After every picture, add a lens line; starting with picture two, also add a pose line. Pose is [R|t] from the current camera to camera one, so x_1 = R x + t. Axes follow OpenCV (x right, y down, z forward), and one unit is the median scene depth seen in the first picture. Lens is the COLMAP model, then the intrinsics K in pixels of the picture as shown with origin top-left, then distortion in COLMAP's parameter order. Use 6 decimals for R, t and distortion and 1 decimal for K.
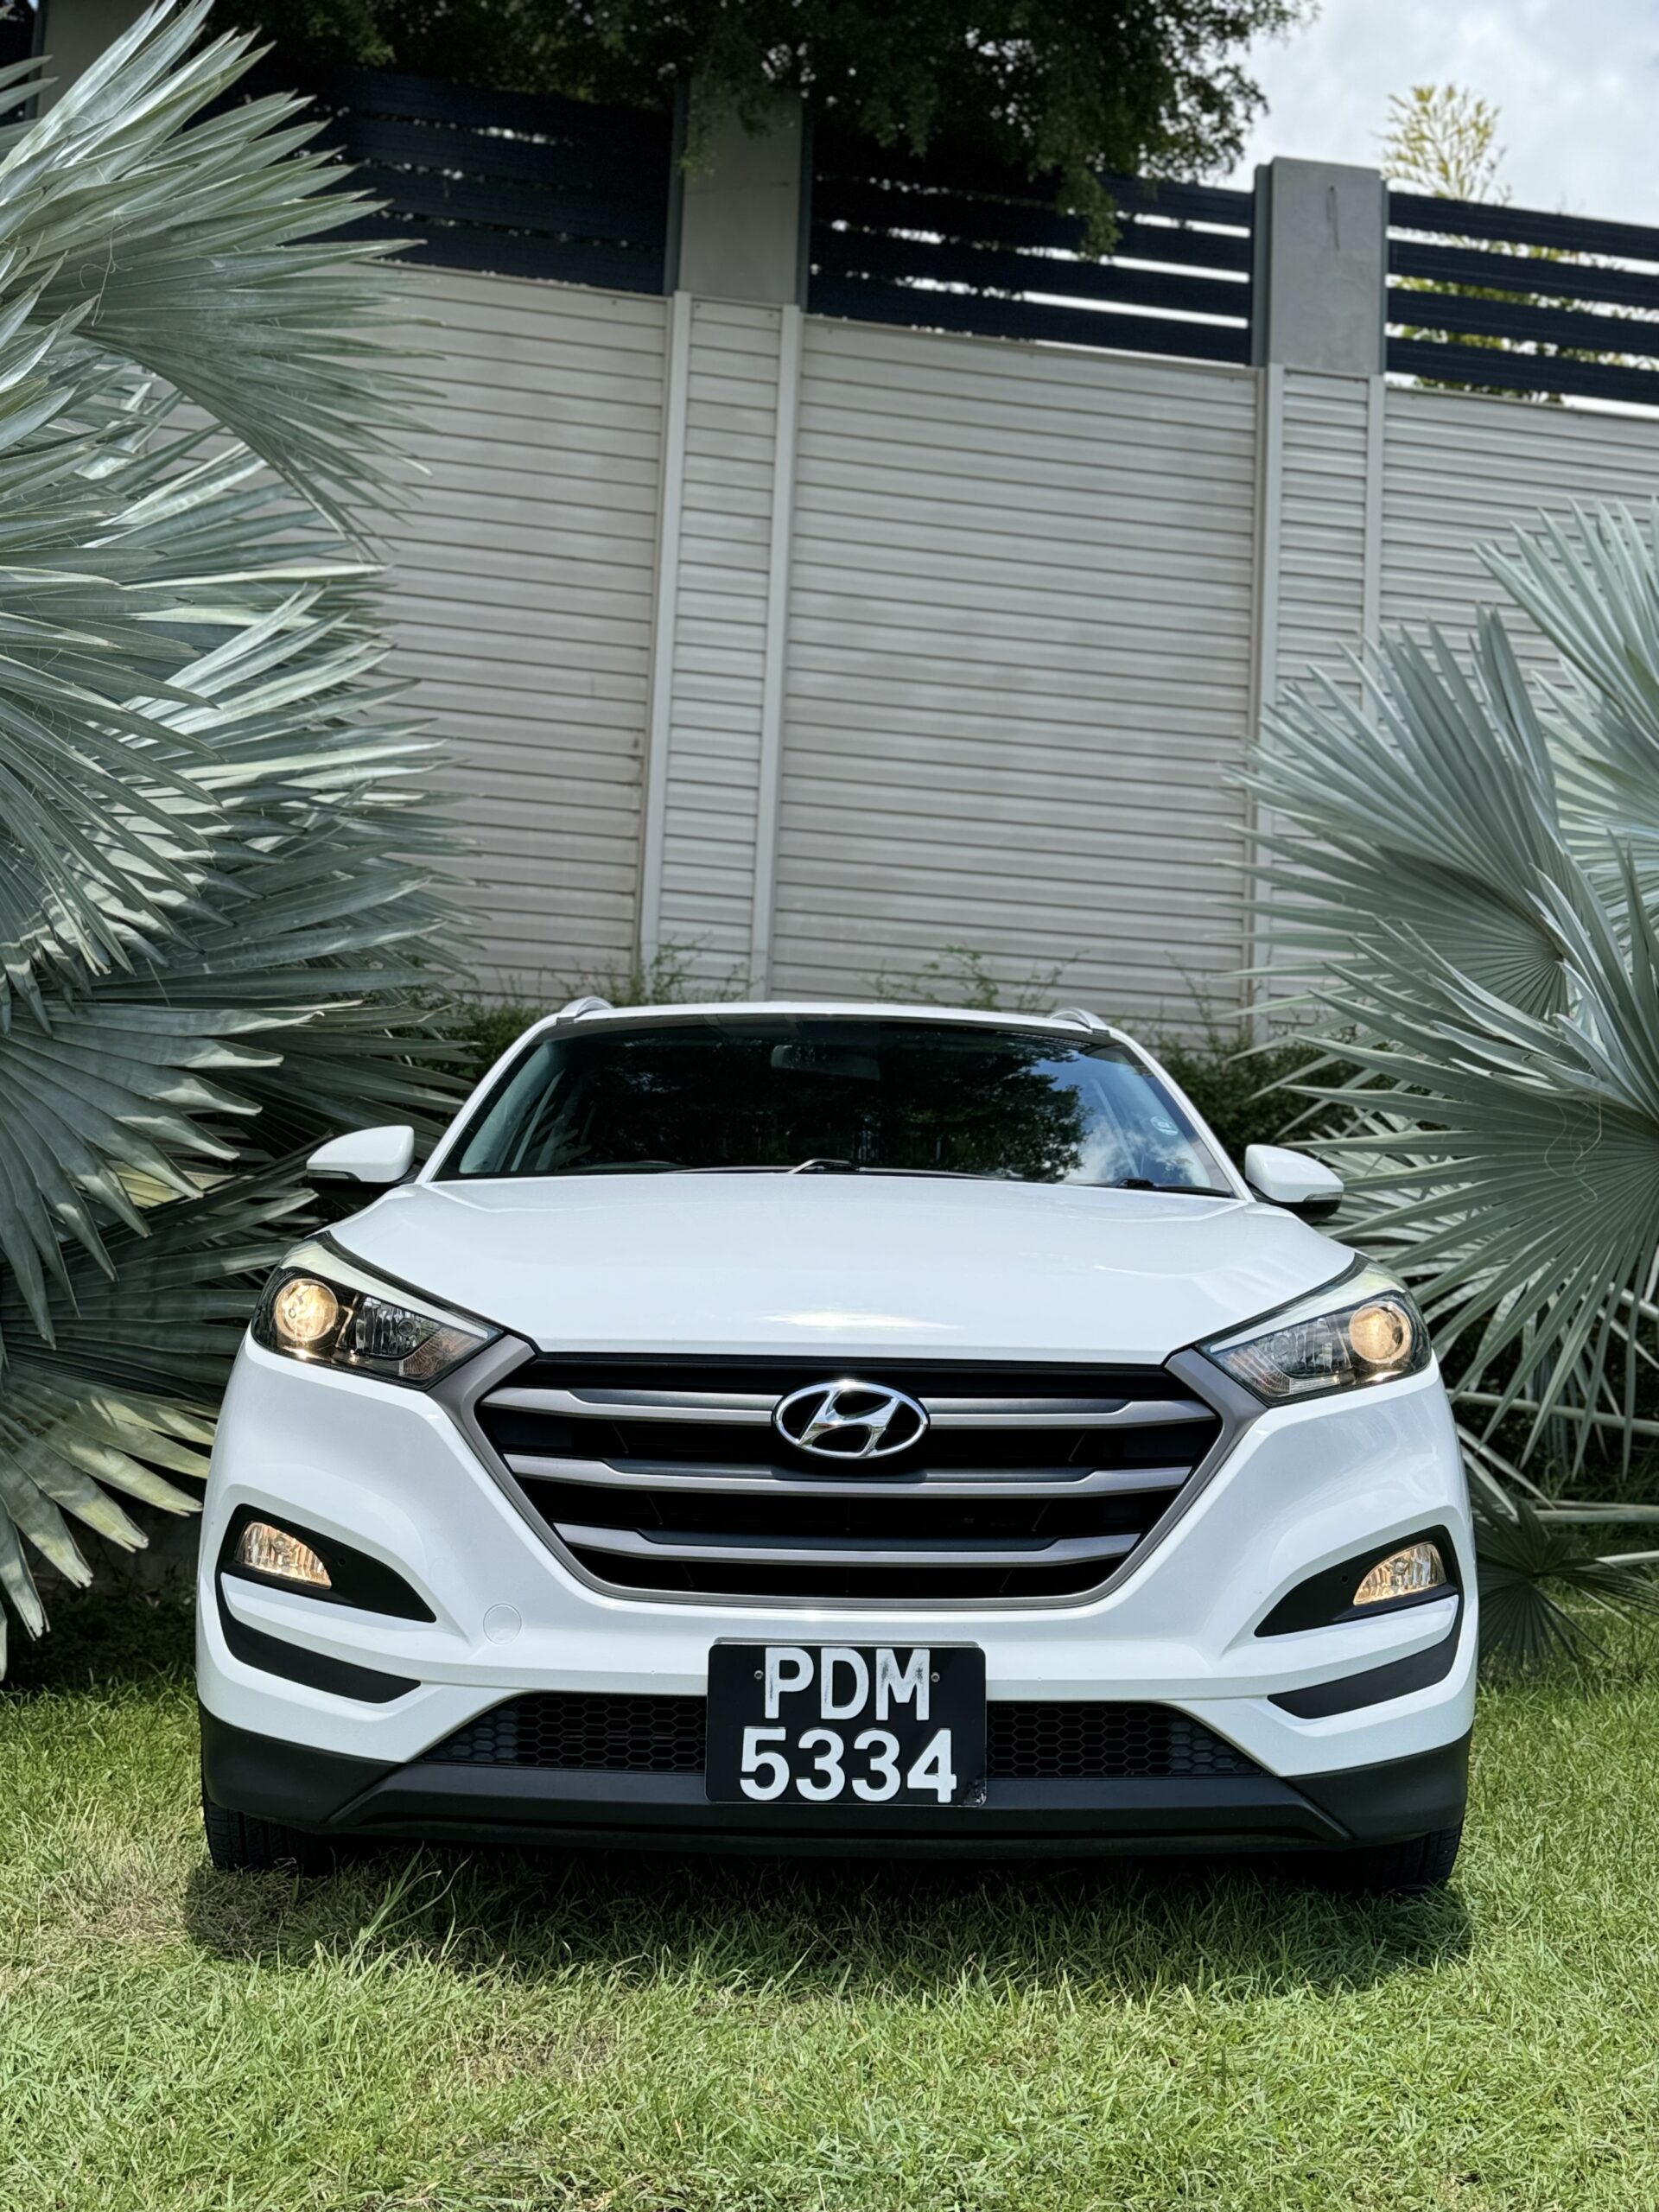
lens RADIAL K [[2123.2, 0, 822.2], [0, 2123.2, 1110.5], [0, 0, 1]] dist [0.189907, -0.441931]
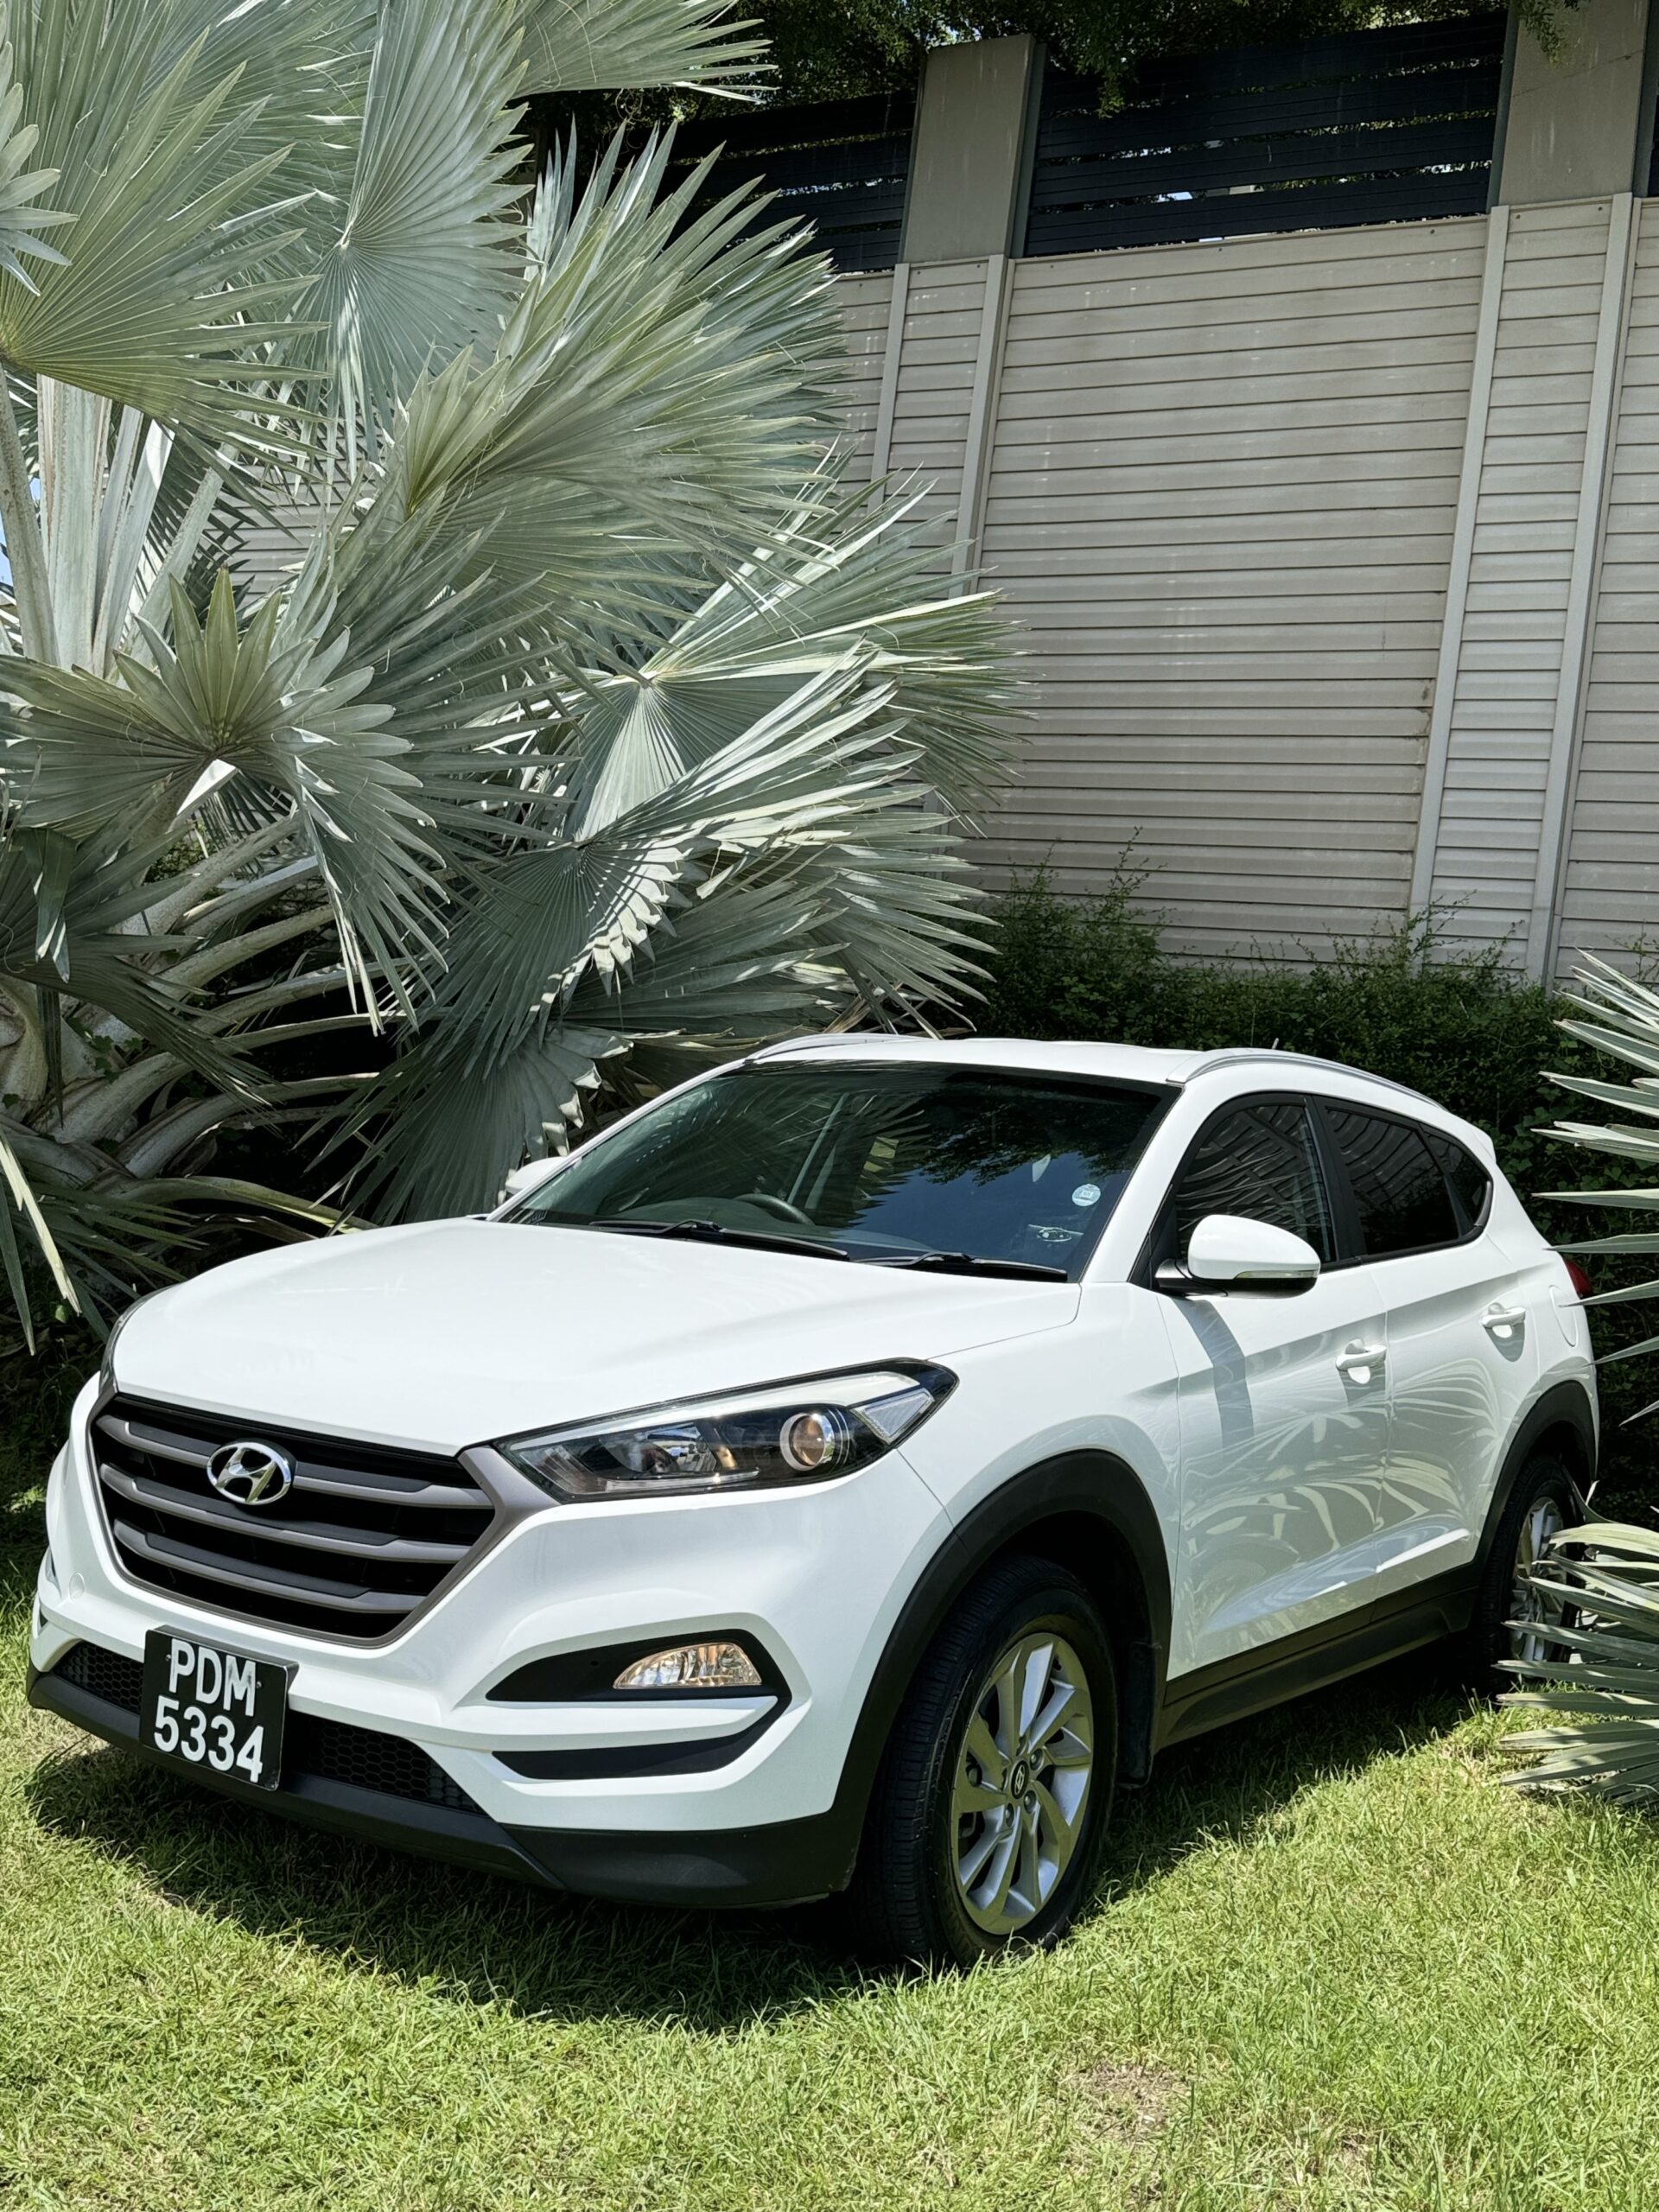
lens RADIAL K [[2123.2, 0, 822.2], [0, 2123.2, 1110.5], [0, 0, 1]] dist [0.189907, -0.441931]
pose [[0.803402, 0.031407, -0.594608, 0.281105], [0.000652, 0.998561, 0.053625, -0.037033], [0.595436, -0.043471, 0.802225, 0.051698]]
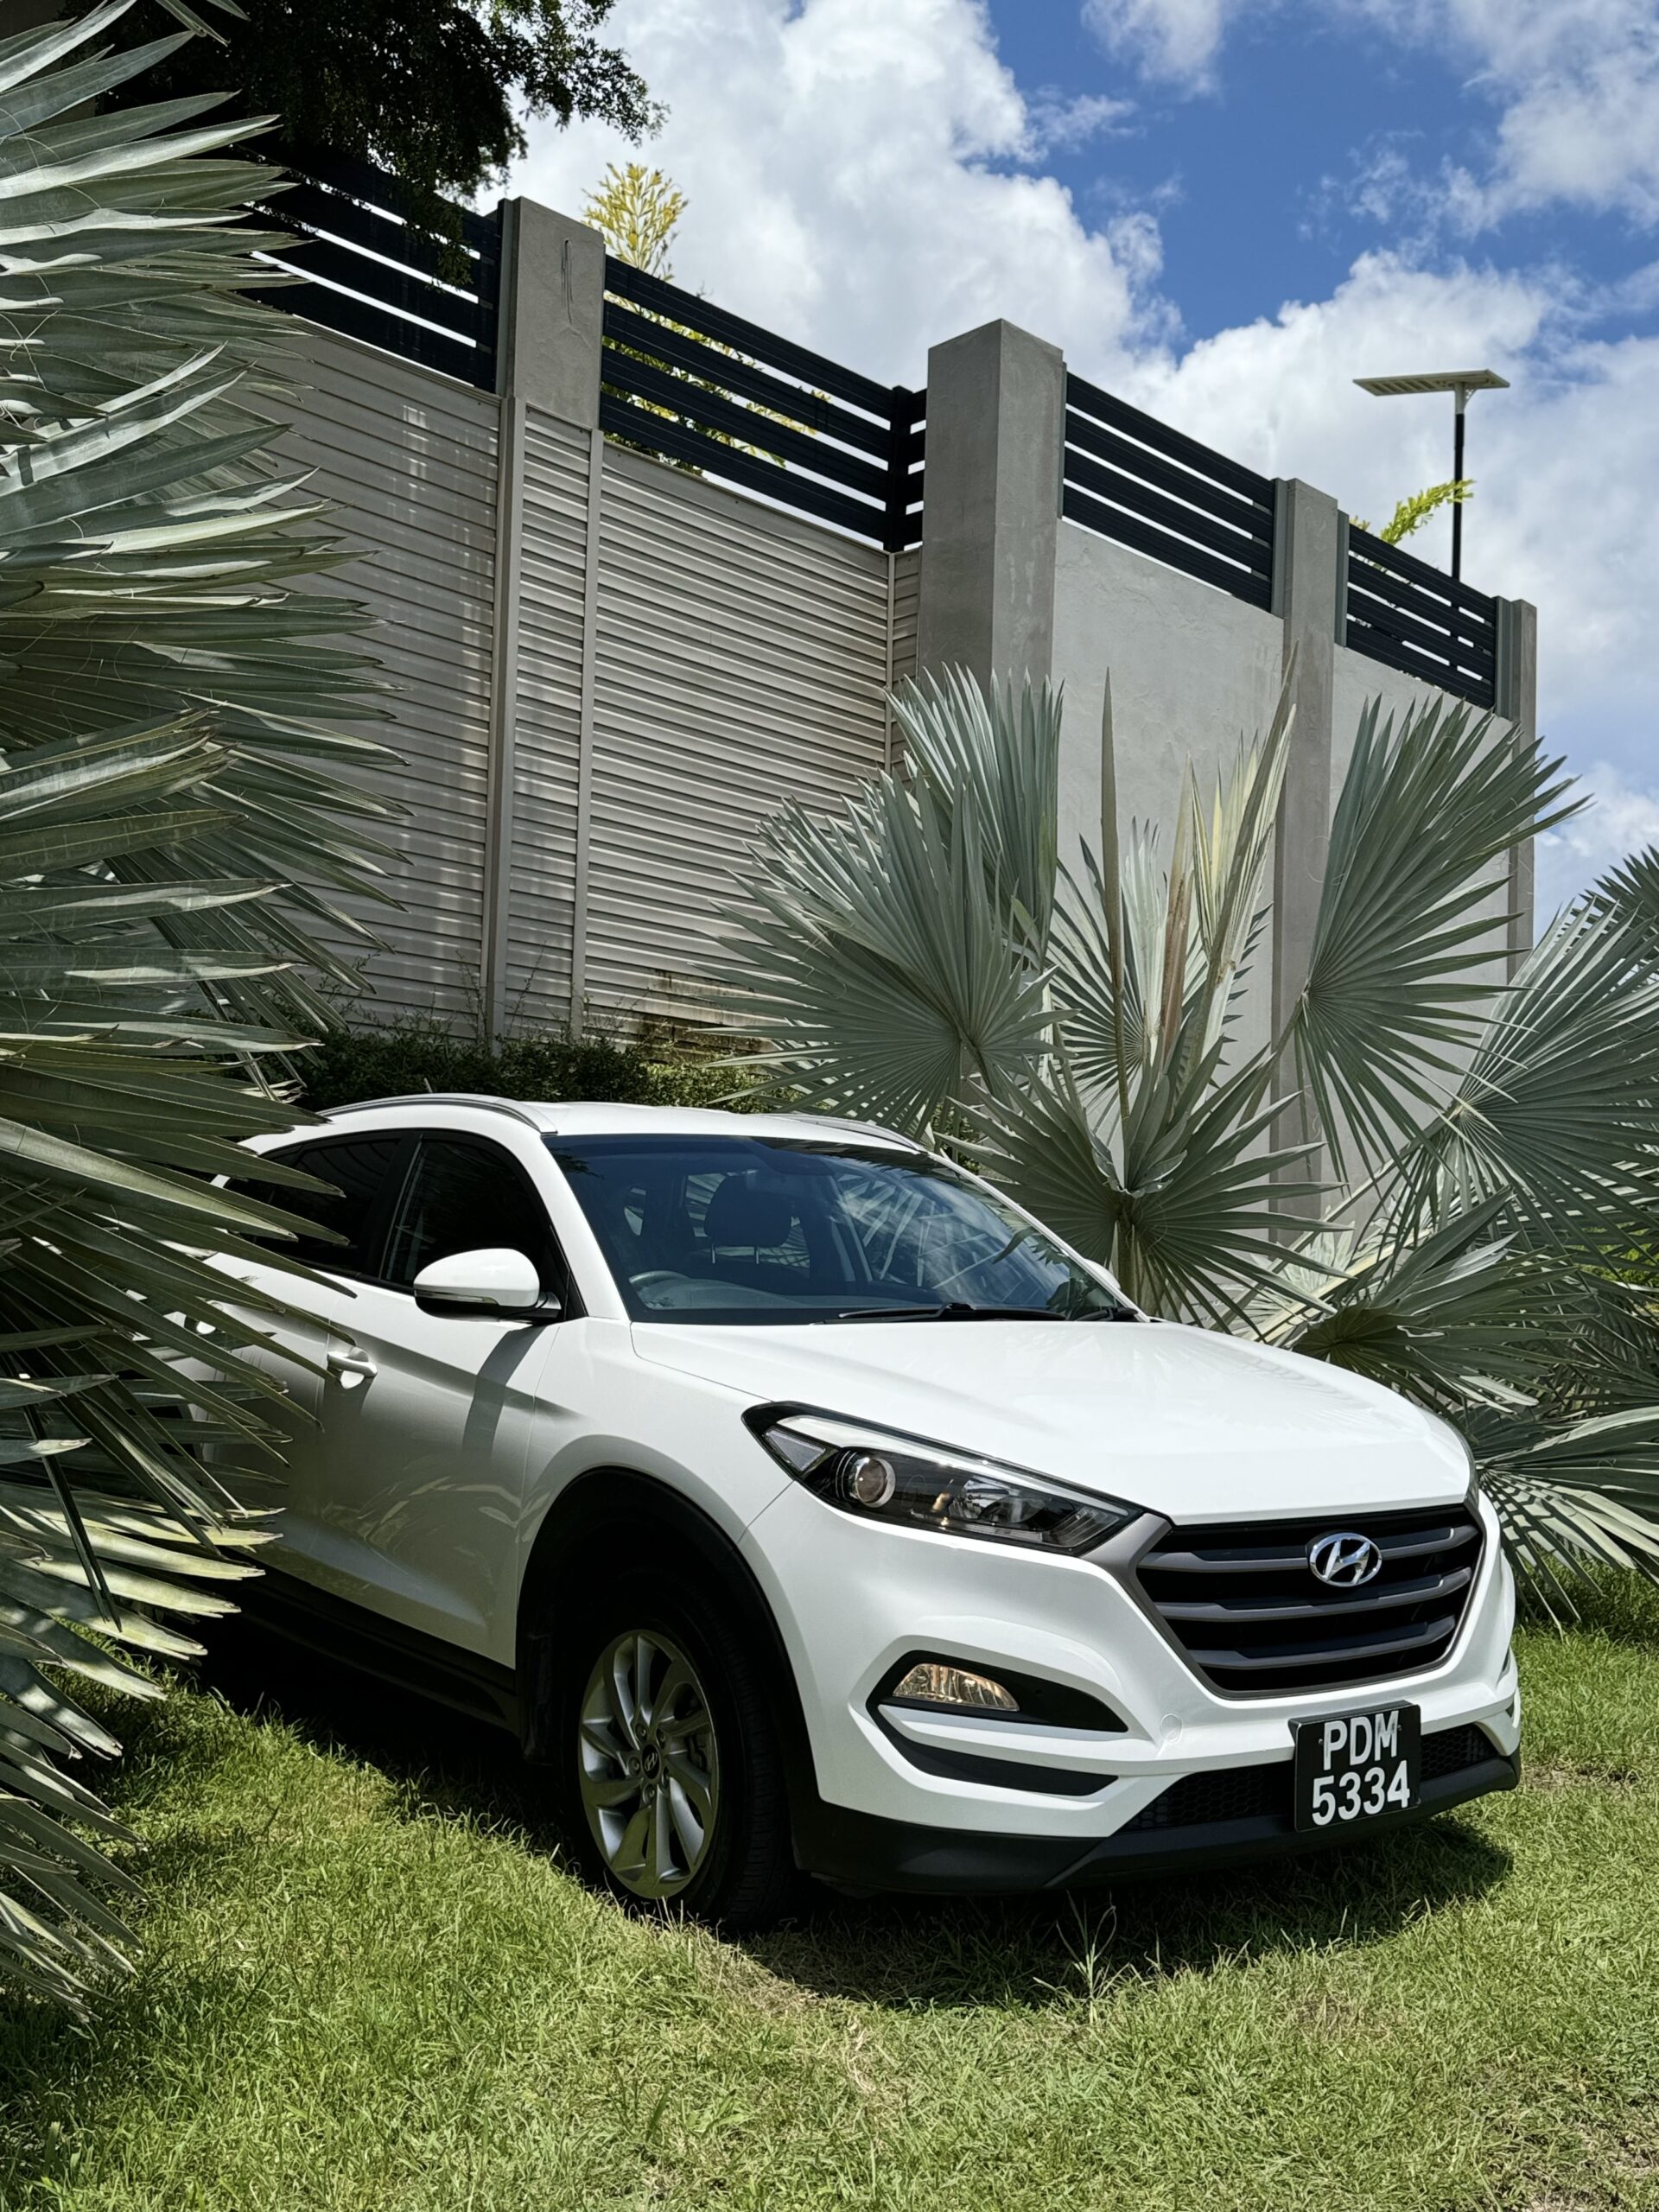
lens RADIAL K [[2118.1, 0, 831.8], [0, 2118.1, 1126.1], [0, 0, 1]] dist [0.191552, -0.454481]
pose [[0.807947, 0.028943, 0.588544, -0.309541], [-0.072530, 0.996083, 0.050584, -0.053665], [-0.584774, -0.083556, 0.806881, 0.013223]]
